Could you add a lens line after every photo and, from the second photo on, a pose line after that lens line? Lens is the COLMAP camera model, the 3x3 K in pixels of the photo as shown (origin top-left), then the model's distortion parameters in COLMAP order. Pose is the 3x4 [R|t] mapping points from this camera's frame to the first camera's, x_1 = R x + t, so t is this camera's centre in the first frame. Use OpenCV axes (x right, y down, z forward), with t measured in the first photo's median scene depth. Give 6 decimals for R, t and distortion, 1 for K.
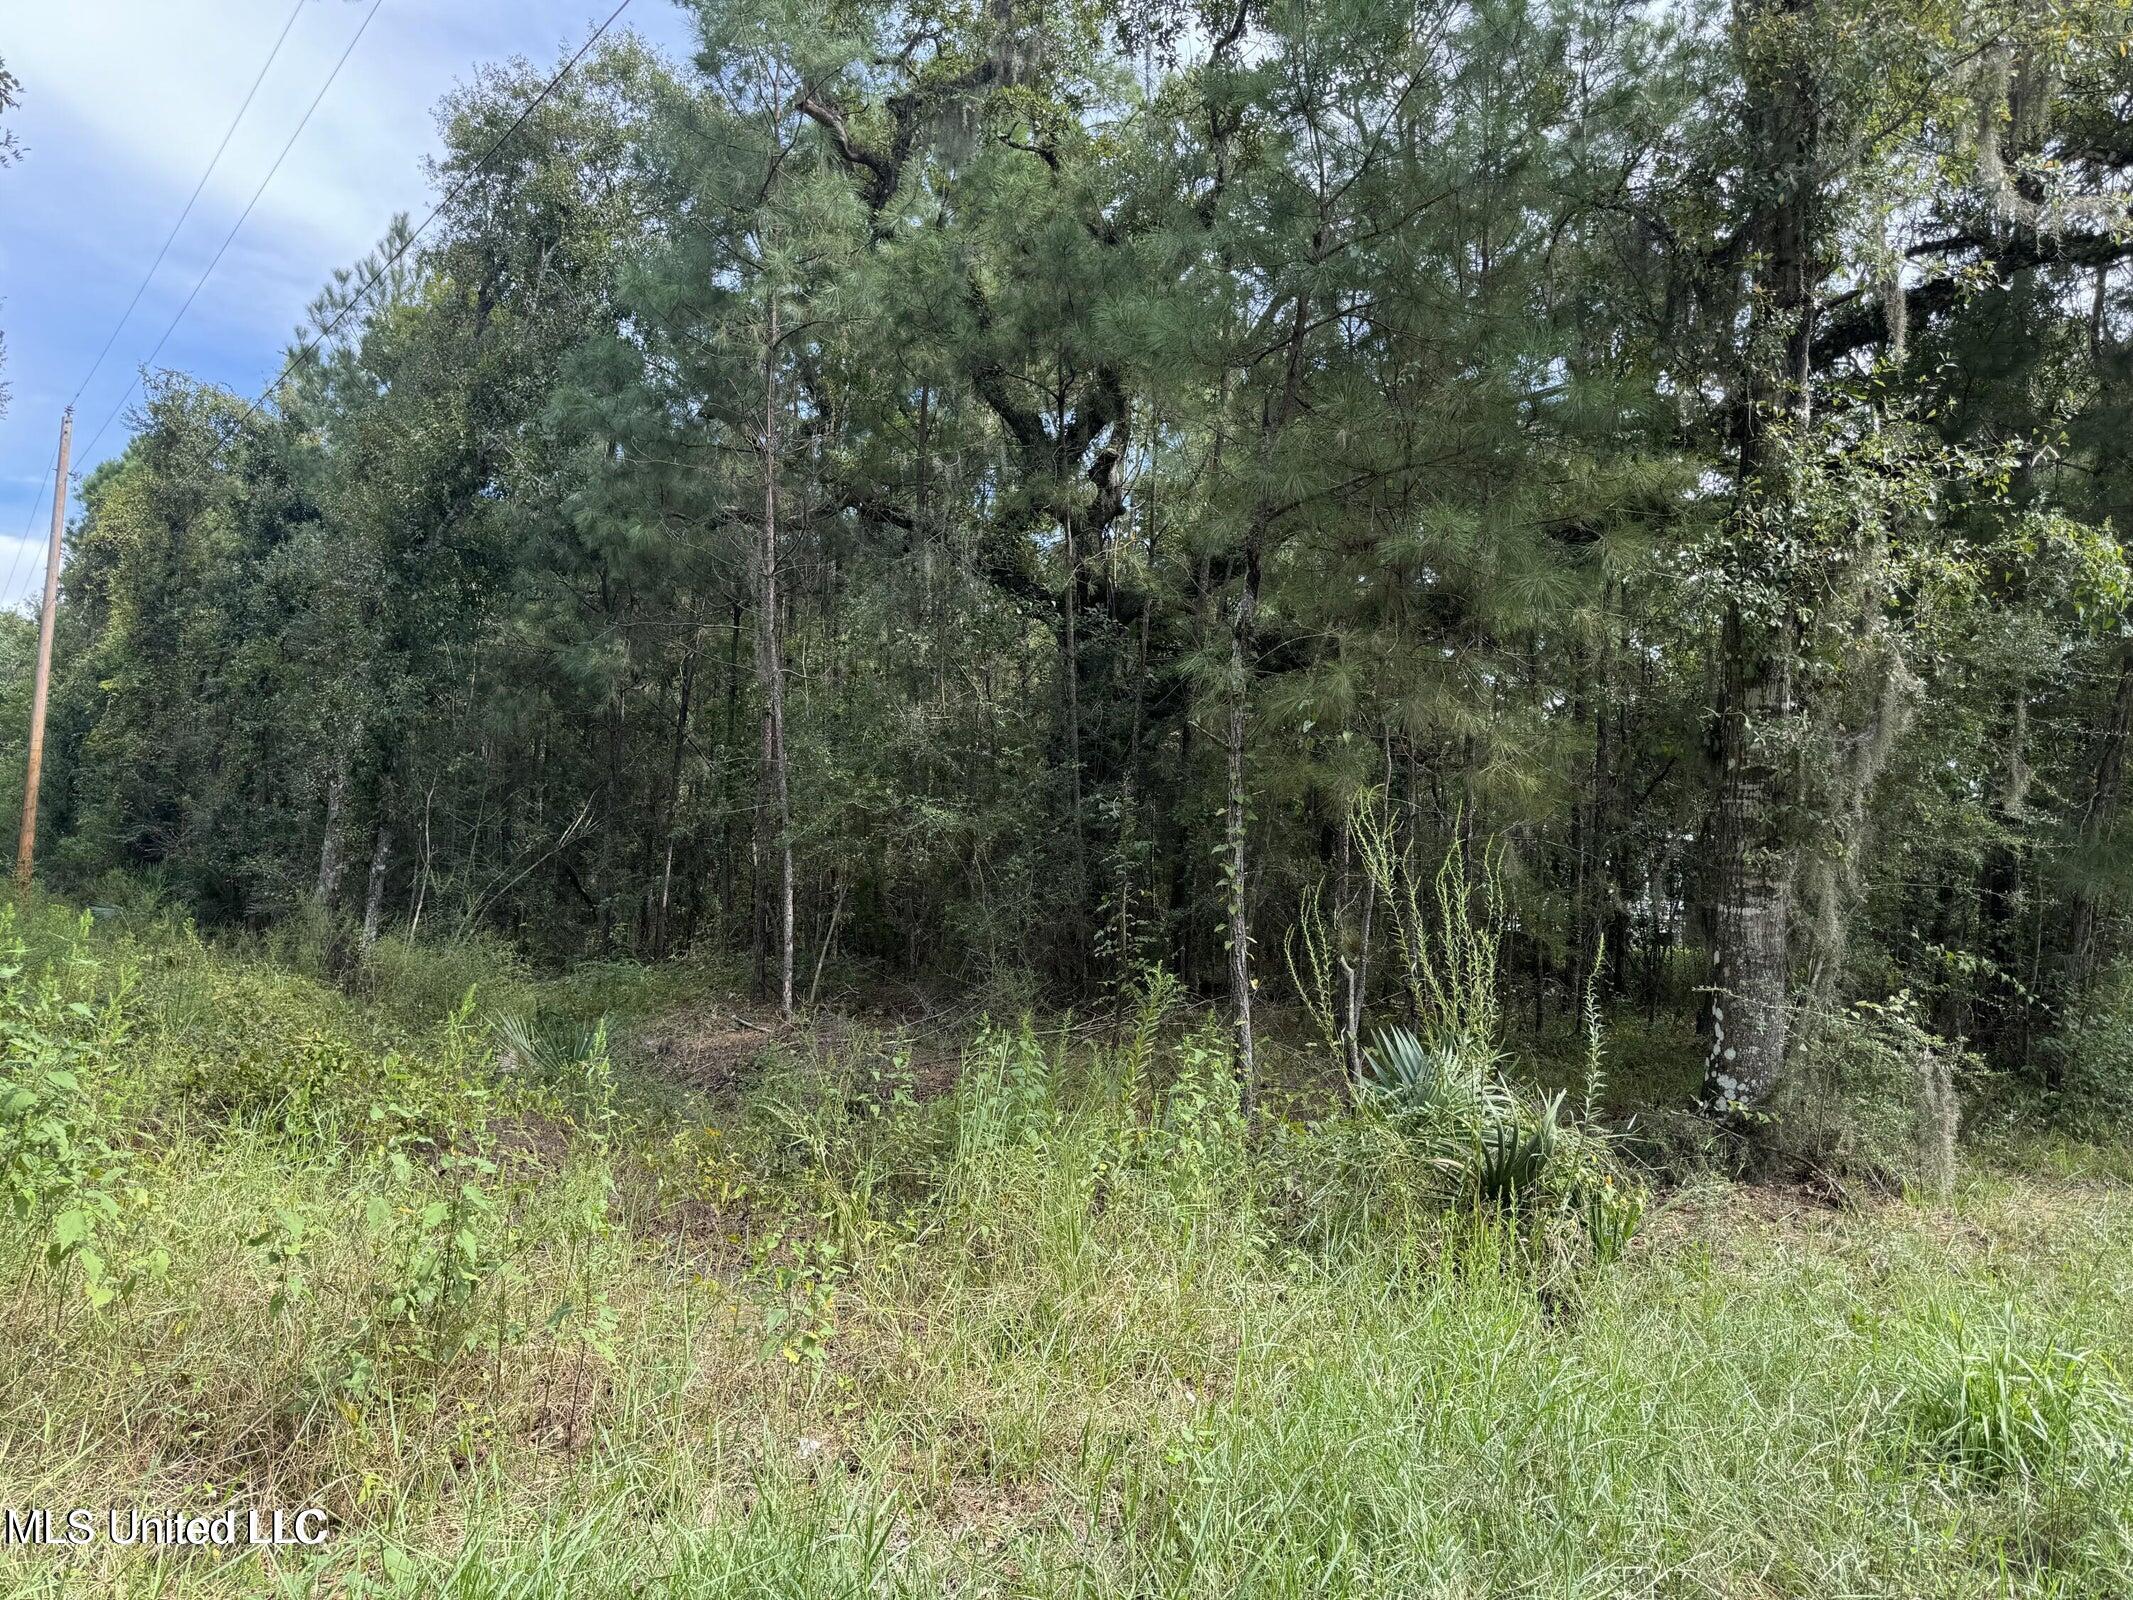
lens RADIAL K [[1479.0, 0, 1067.6], [0, 1479.0, 802.6], [0, 0, 1]] dist [0.044409, -0.068260]
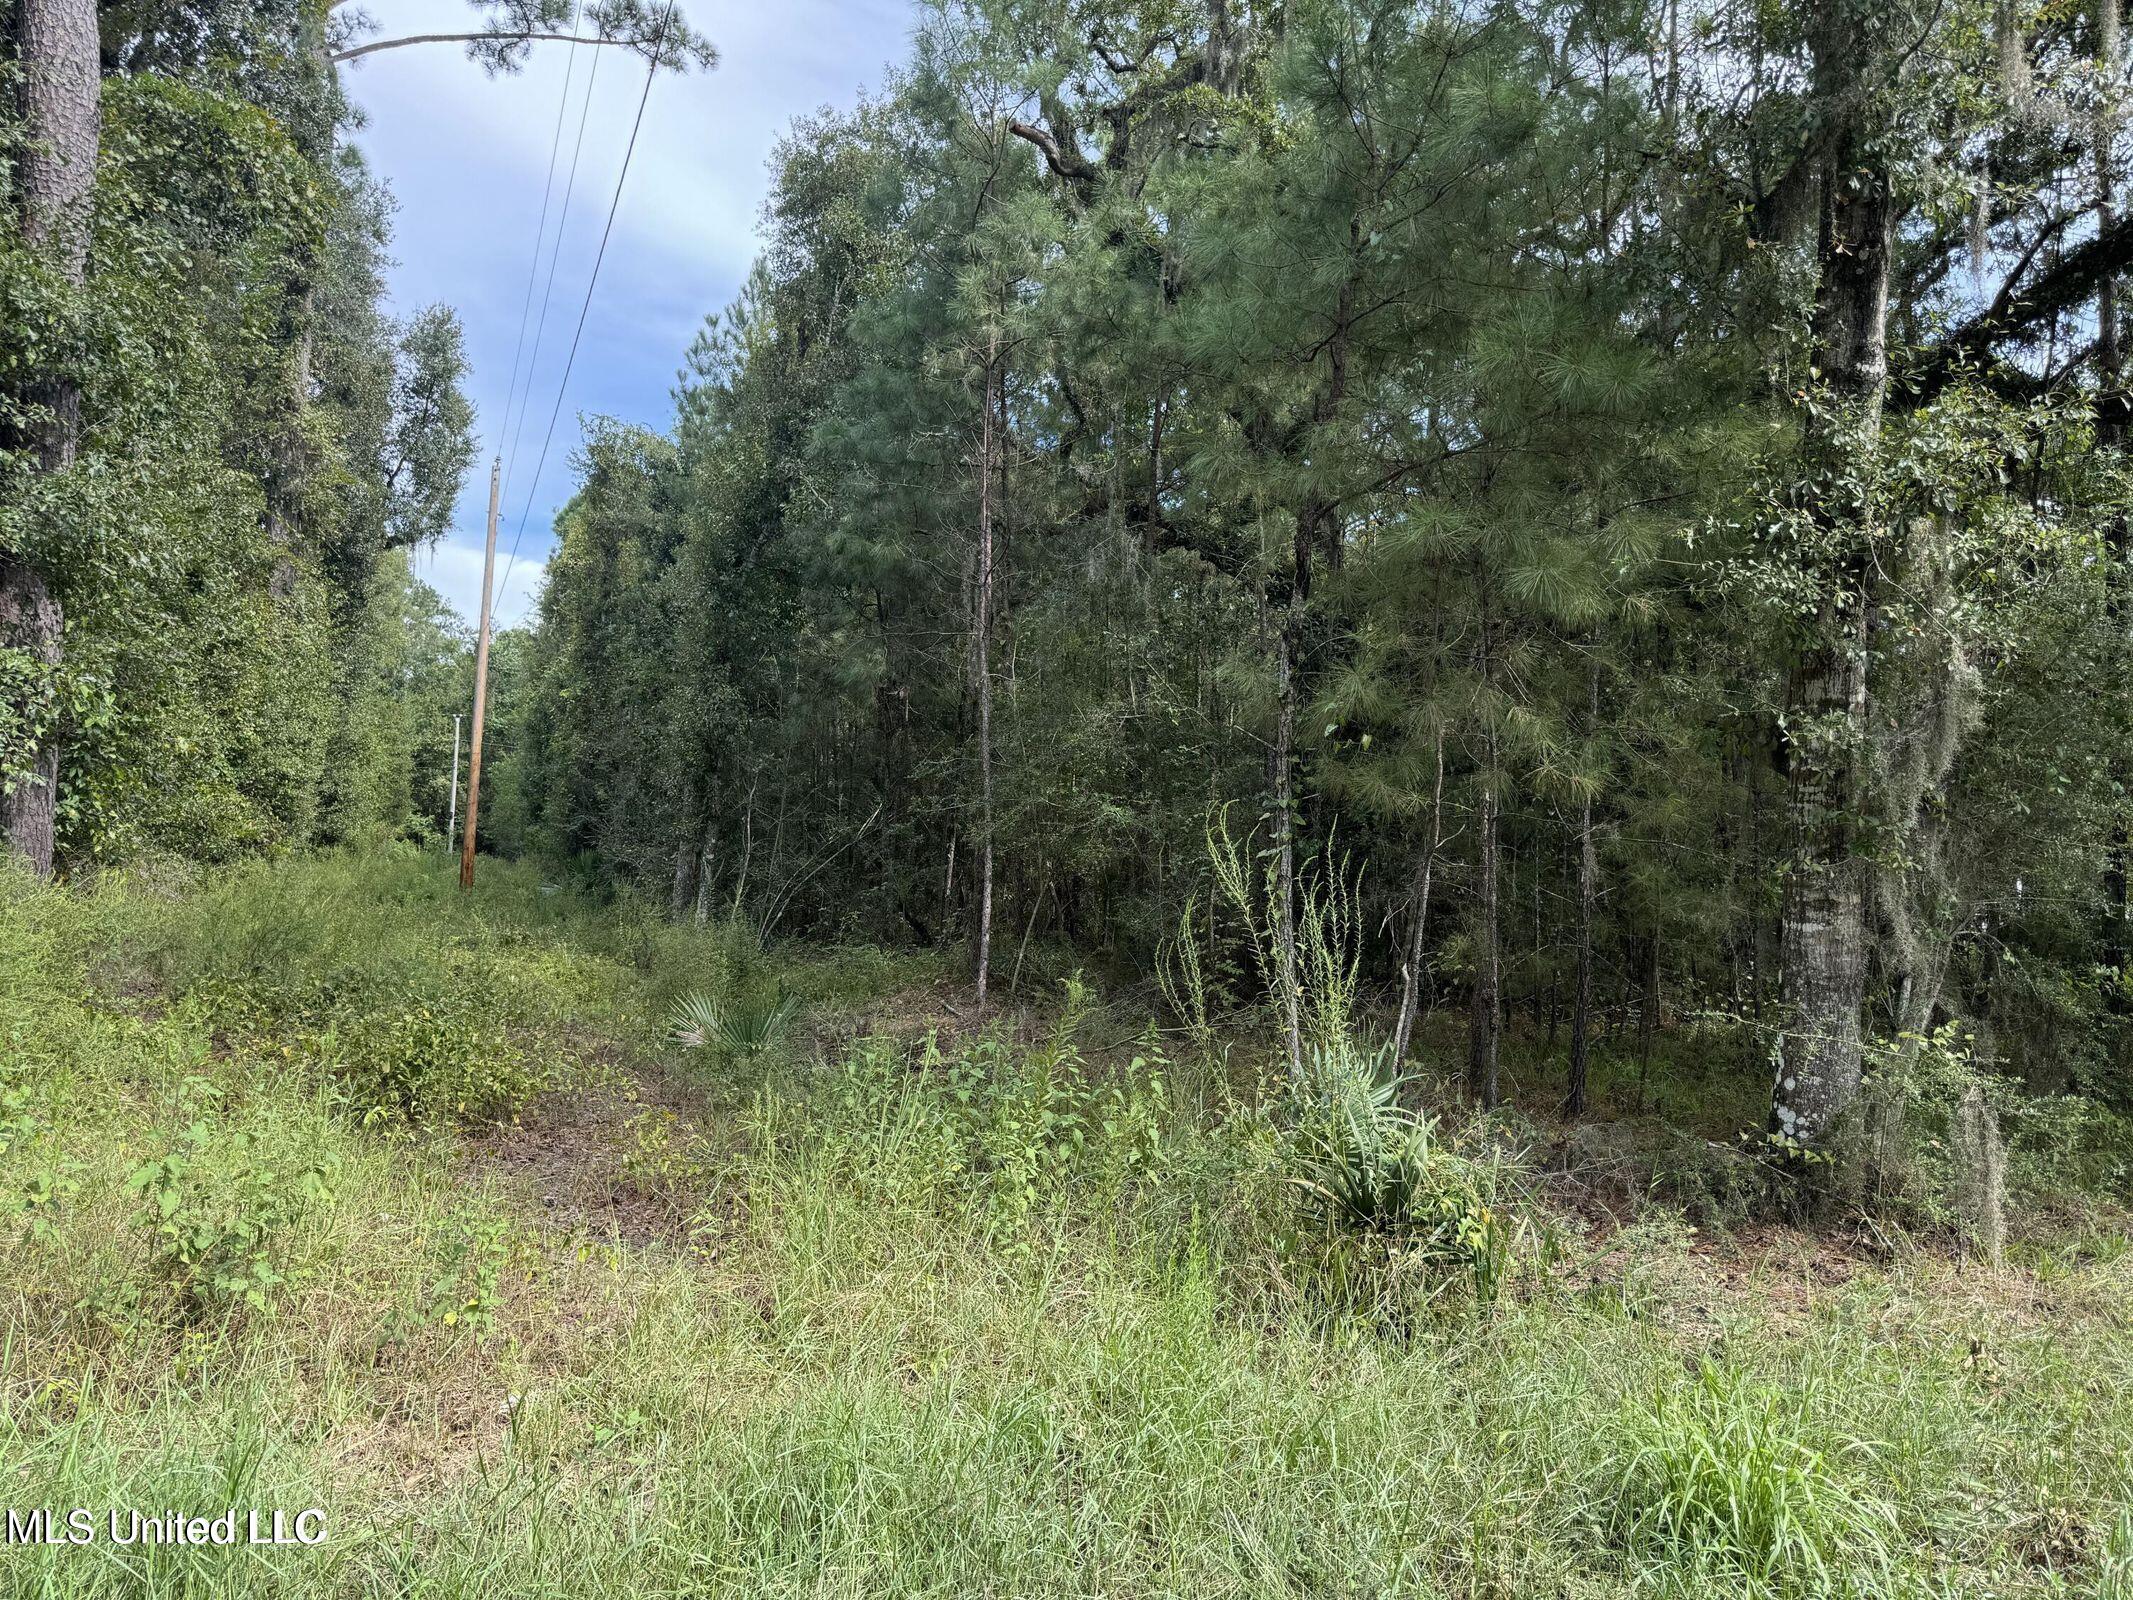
lens RADIAL K [[1479.0, 0, 1053.5], [0, 1479.0, 806.3], [0, 0, 1]] dist [0.044409, -0.068260]
pose [[0.960991, -0.004771, -0.276539, 0.128146], [0.008321, 0.999897, 0.011664, -0.007044], [0.276455, -0.013510, 0.960932, 0.002783]]
